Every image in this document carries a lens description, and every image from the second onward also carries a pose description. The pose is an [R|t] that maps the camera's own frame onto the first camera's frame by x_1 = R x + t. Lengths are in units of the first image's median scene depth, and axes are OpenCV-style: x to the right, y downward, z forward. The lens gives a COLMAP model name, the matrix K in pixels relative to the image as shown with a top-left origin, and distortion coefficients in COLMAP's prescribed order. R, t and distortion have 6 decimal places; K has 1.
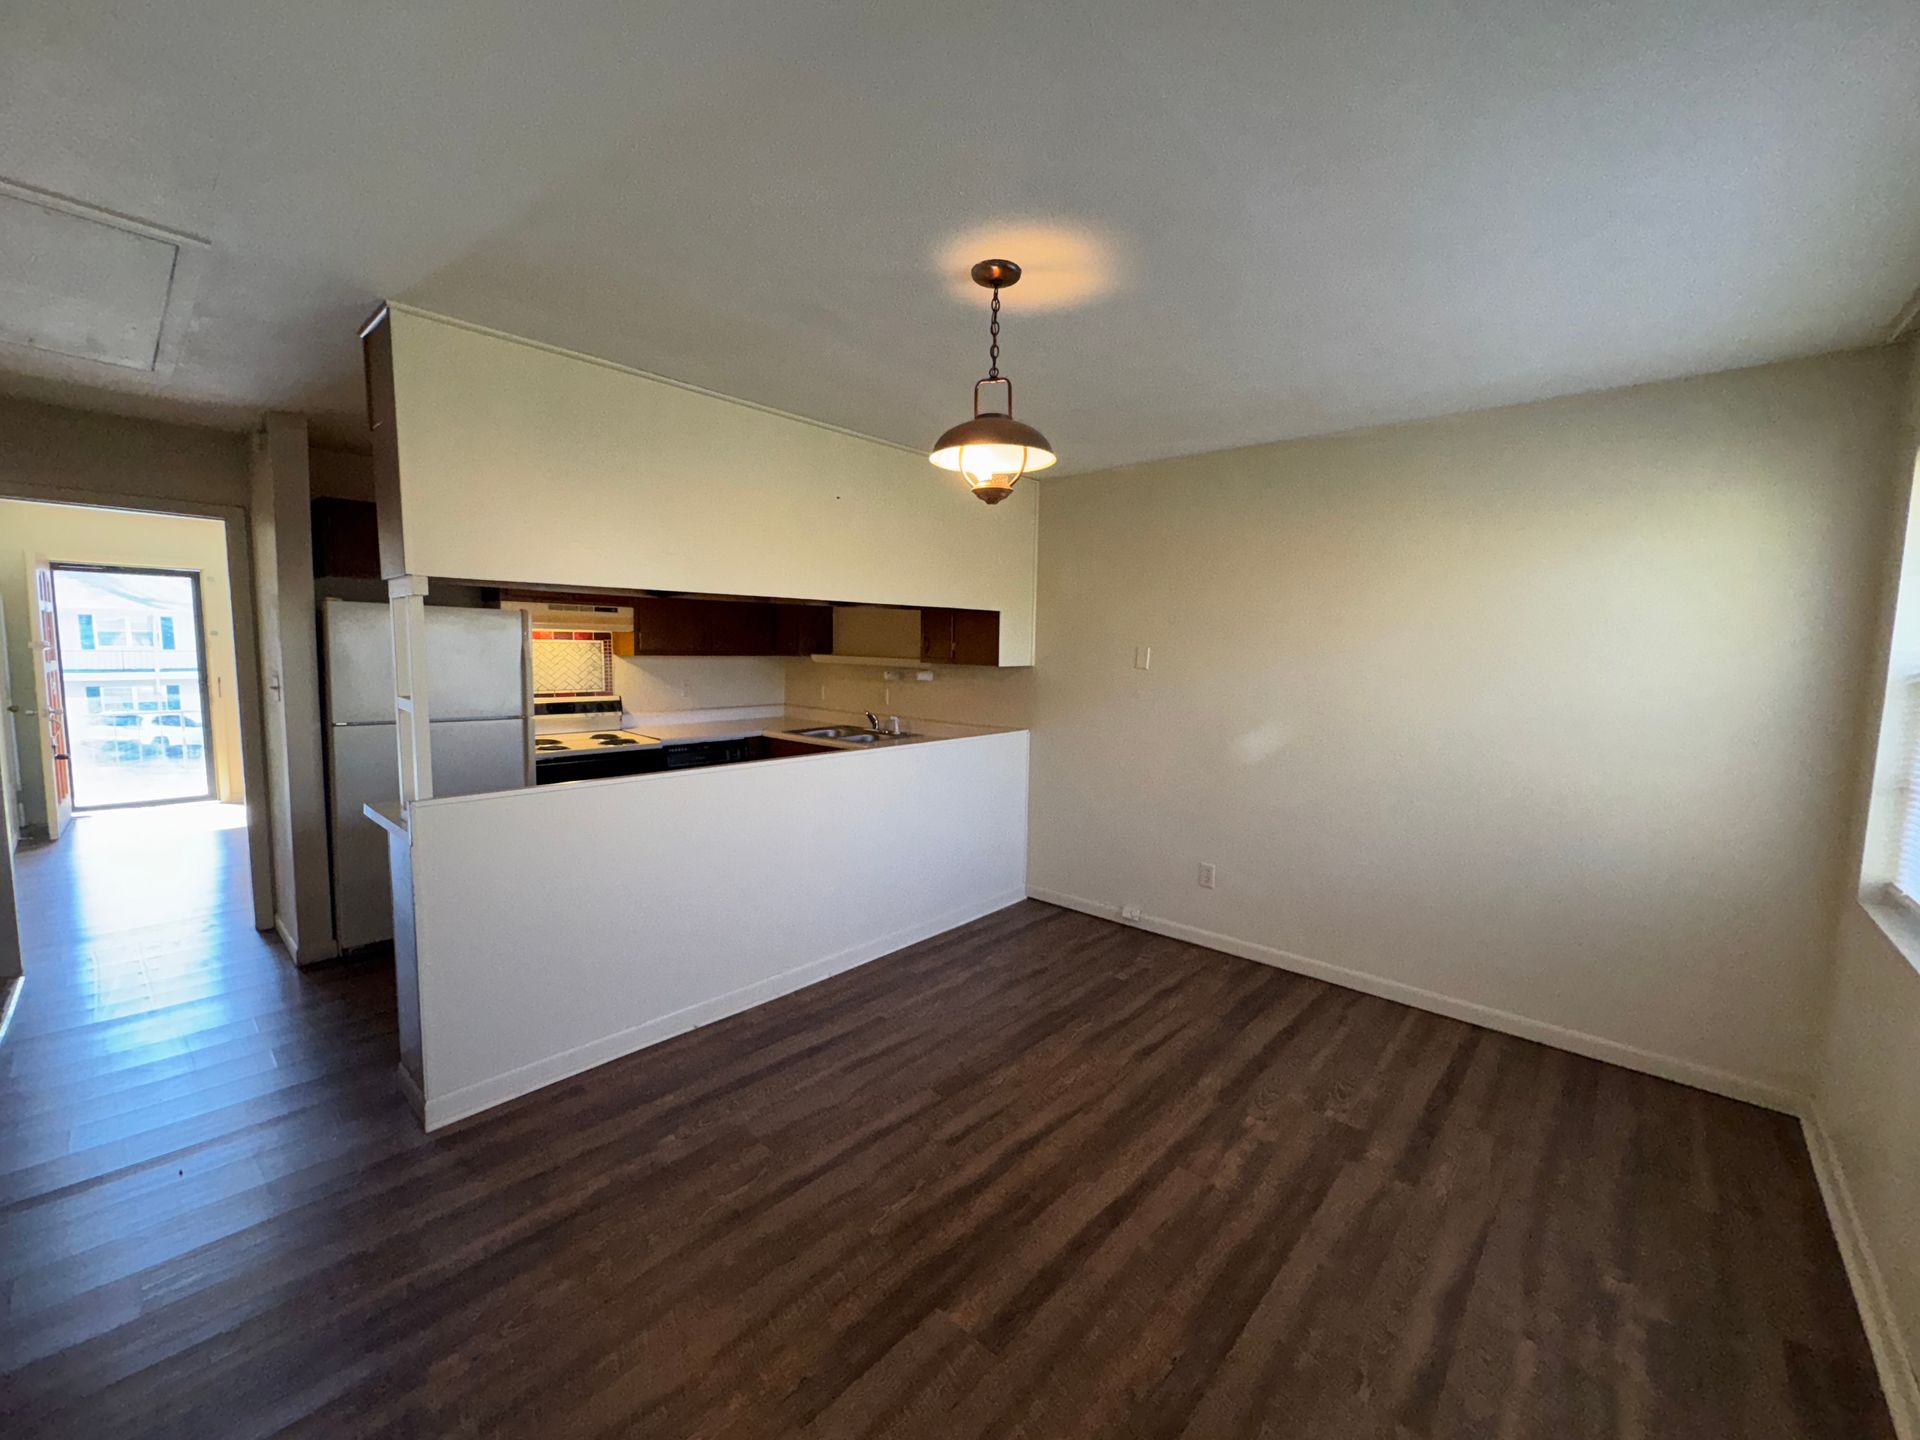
lens RADIAL K [[765.2, 0, 956.8], [0, 765.2, 725.1], [0, 0, 1]] dist [0.000181, 0.000401]
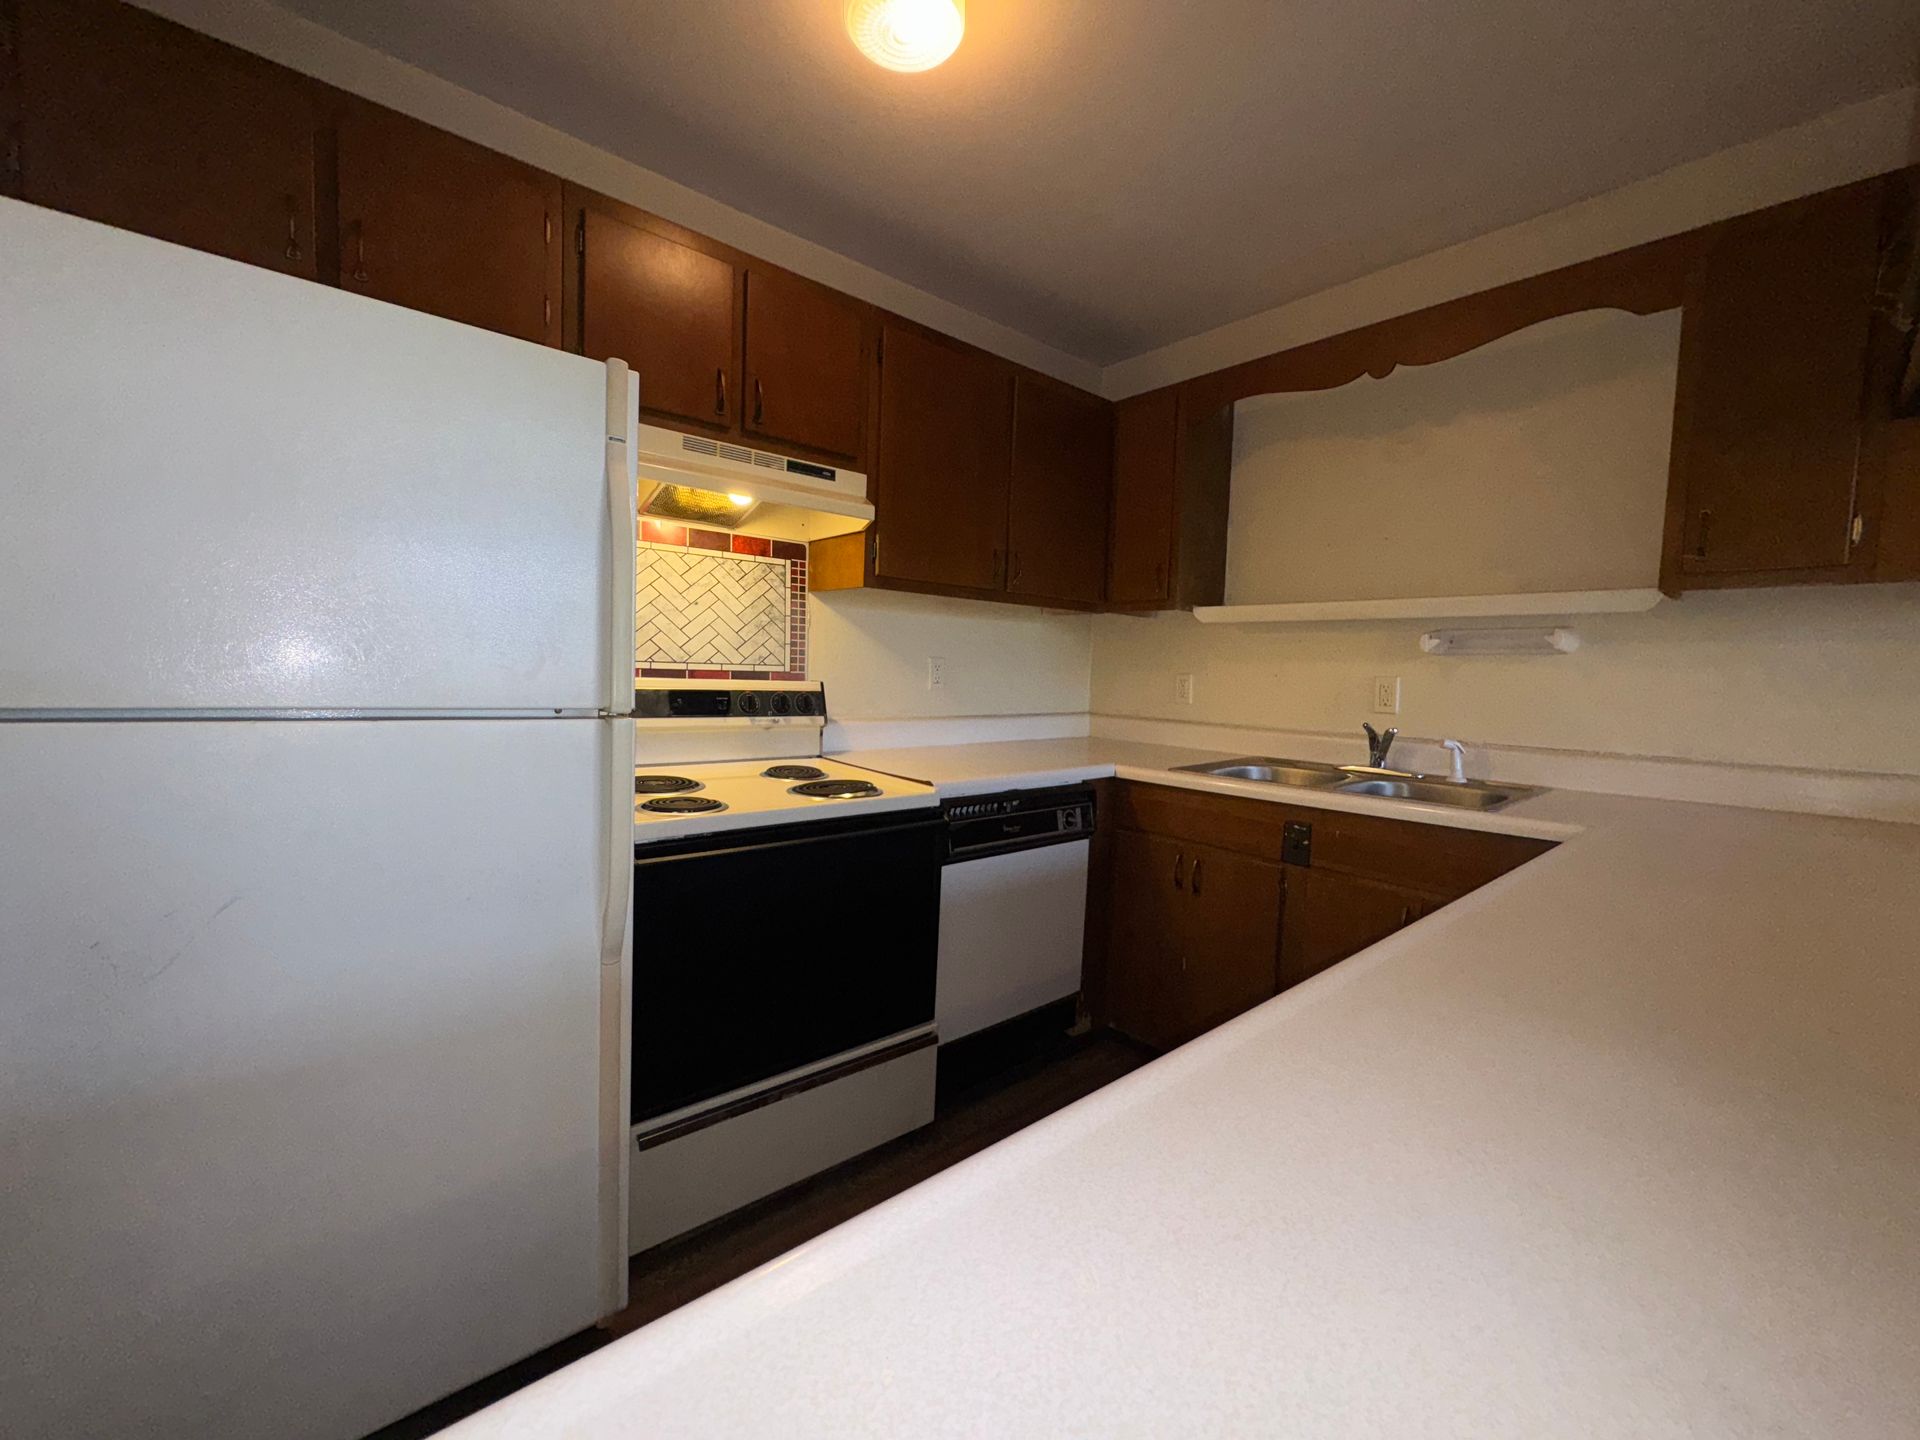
lens RADIAL K [[765.2, 0, 962.9], [0, 765.2, 713.5], [0, 0, 1]] dist [0.000181, 0.000401]
pose [[0.993462, 0.016562, -0.112955, -0.315696], [-0.022179, 0.998569, -0.048658, 0.000886], [0.111987, 0.050846, 0.992408, 0.579392]]
